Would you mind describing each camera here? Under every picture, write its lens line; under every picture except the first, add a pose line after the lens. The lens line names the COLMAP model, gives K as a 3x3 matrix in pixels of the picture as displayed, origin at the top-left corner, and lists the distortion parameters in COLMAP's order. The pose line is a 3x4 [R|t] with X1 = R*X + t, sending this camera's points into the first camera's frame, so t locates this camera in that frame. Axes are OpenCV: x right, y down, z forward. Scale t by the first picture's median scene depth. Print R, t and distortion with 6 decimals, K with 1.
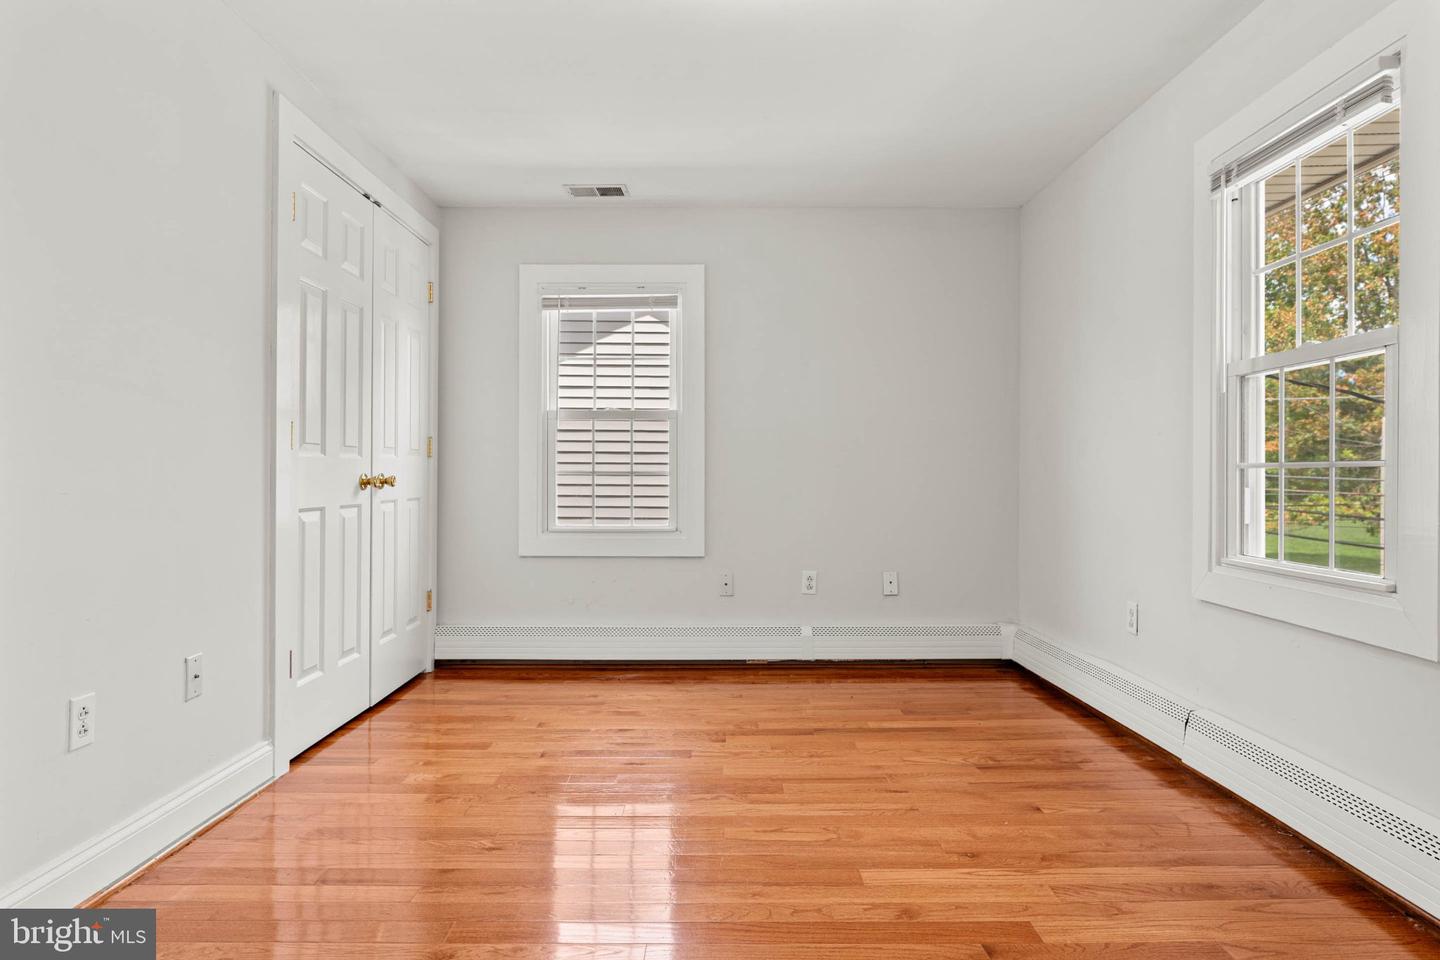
lens RADIAL K [[839.6, 0, 713.2], [0, 839.6, 482.7], [0, 0, 1]] dist [0.000359, 0.001852]
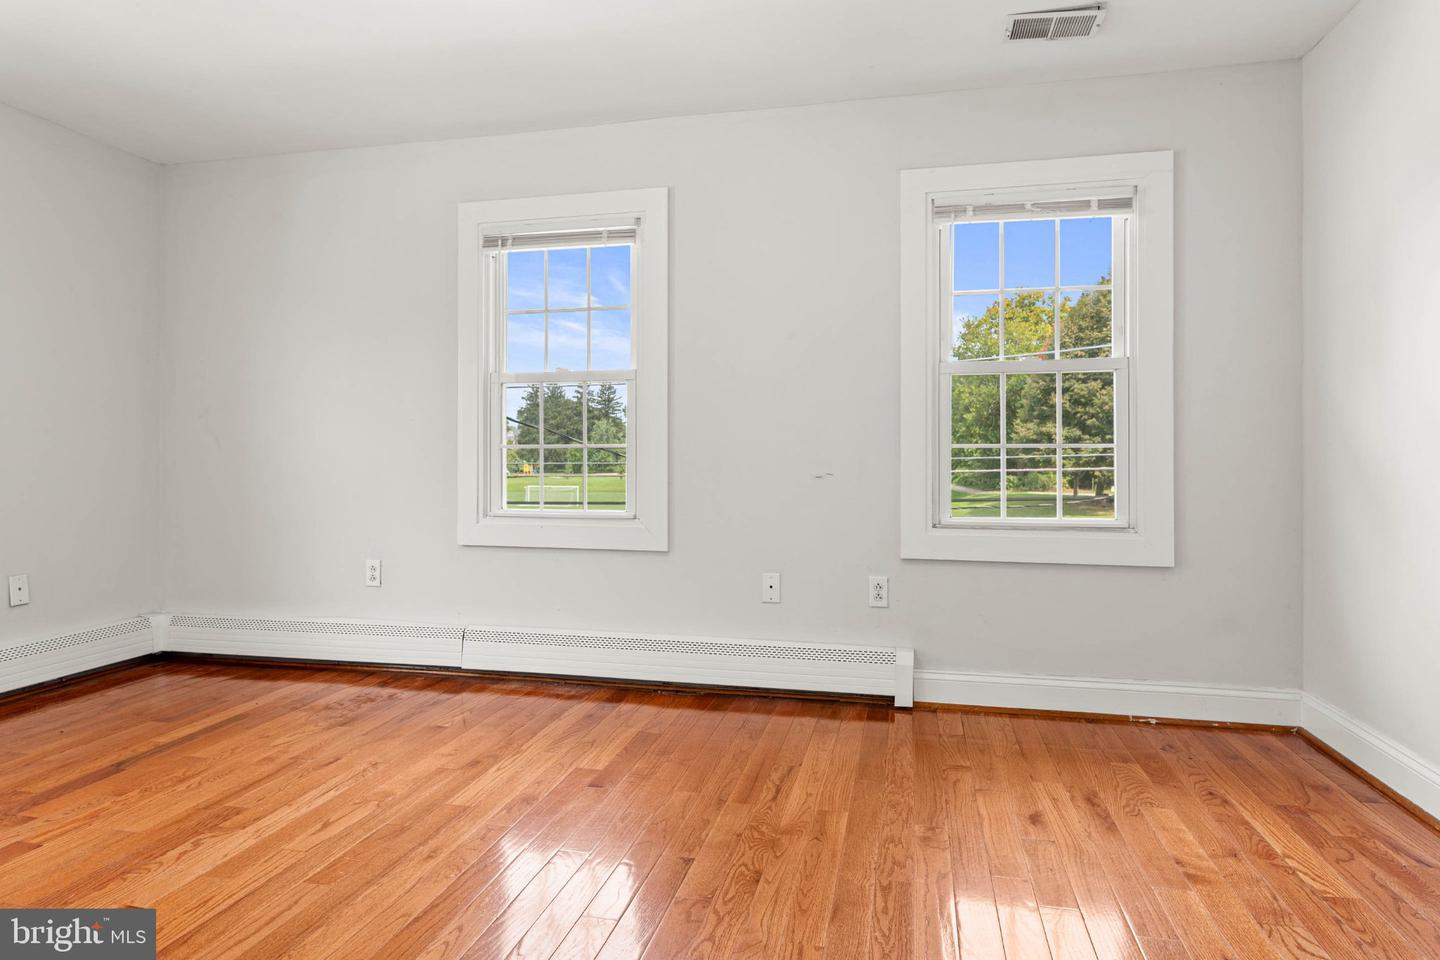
lens RADIAL K [[839.6, 0, 706.7], [0, 839.6, 465.8], [0, 0, 1]] dist [0.000359, 0.001852]
pose [[0.233753, -0.007416, 0.972268, -0.680160], [0.007631, 0.999954, 0.005792, 0.007583], [-0.972266, 0.006065, 0.233799, 0.331076]]
